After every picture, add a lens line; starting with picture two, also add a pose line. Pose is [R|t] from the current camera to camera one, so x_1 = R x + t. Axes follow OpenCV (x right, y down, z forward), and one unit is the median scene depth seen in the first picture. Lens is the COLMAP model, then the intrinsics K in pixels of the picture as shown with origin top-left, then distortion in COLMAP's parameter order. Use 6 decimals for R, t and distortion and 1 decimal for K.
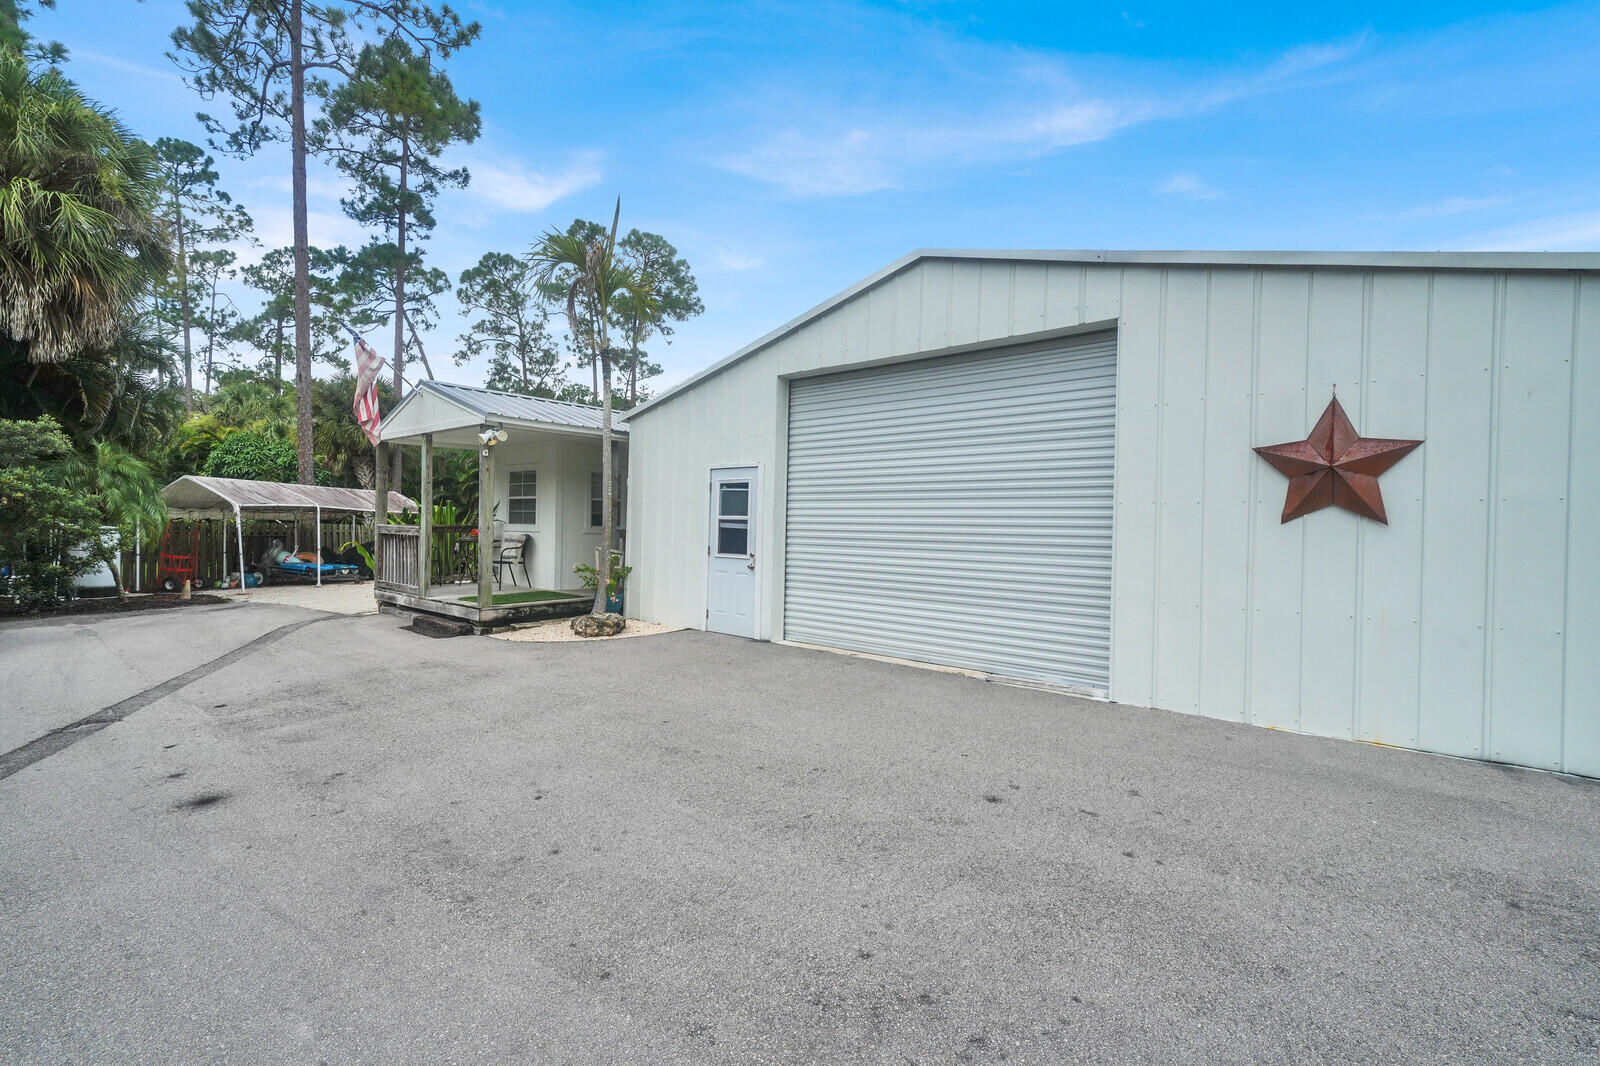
lens RADIAL K [[681.7, 0, 795.0], [0, 681.7, 548.2], [0, 0, 1]] dist [-0.001181, 0.002936]
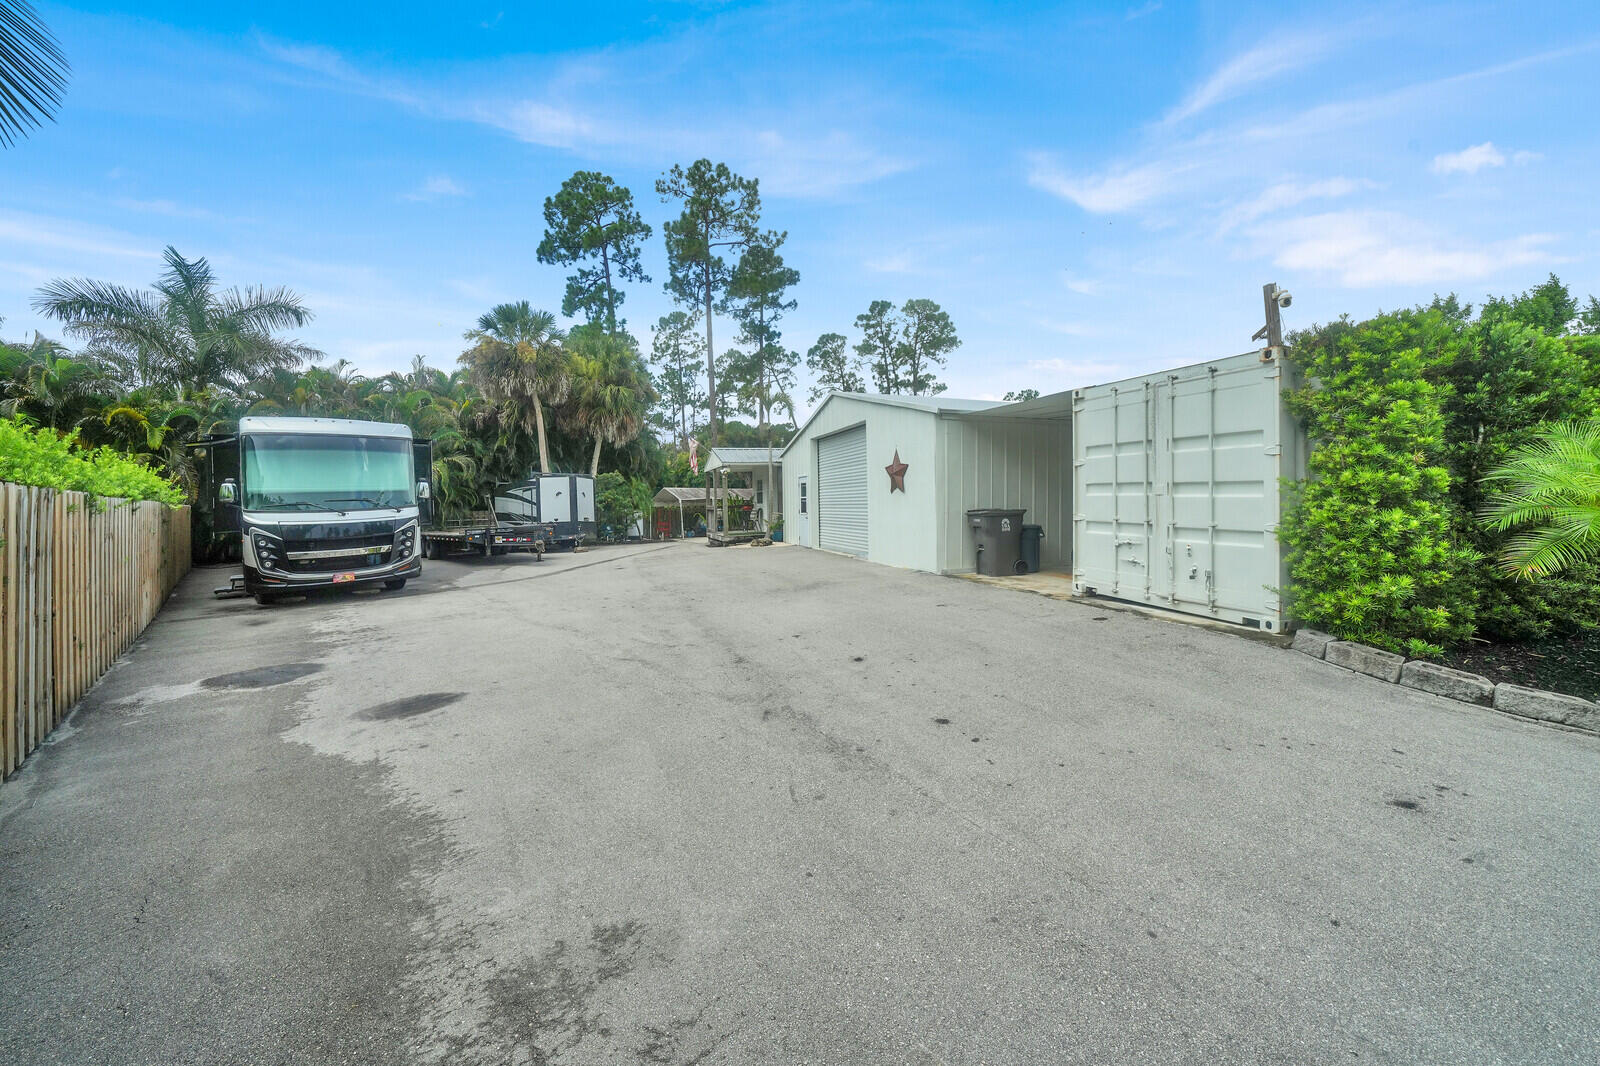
lens RADIAL K [[572.8, 0, 810.1], [0, 572.8, 507.4], [0, 0, 1]] dist [-0.001977, -0.000155]
pose [[0.852260, -0.032033, -0.522137, 0.226697], [0.019347, 0.999371, -0.029732, 0.011631], [0.522761, 0.015238, 0.852343, -0.163928]]
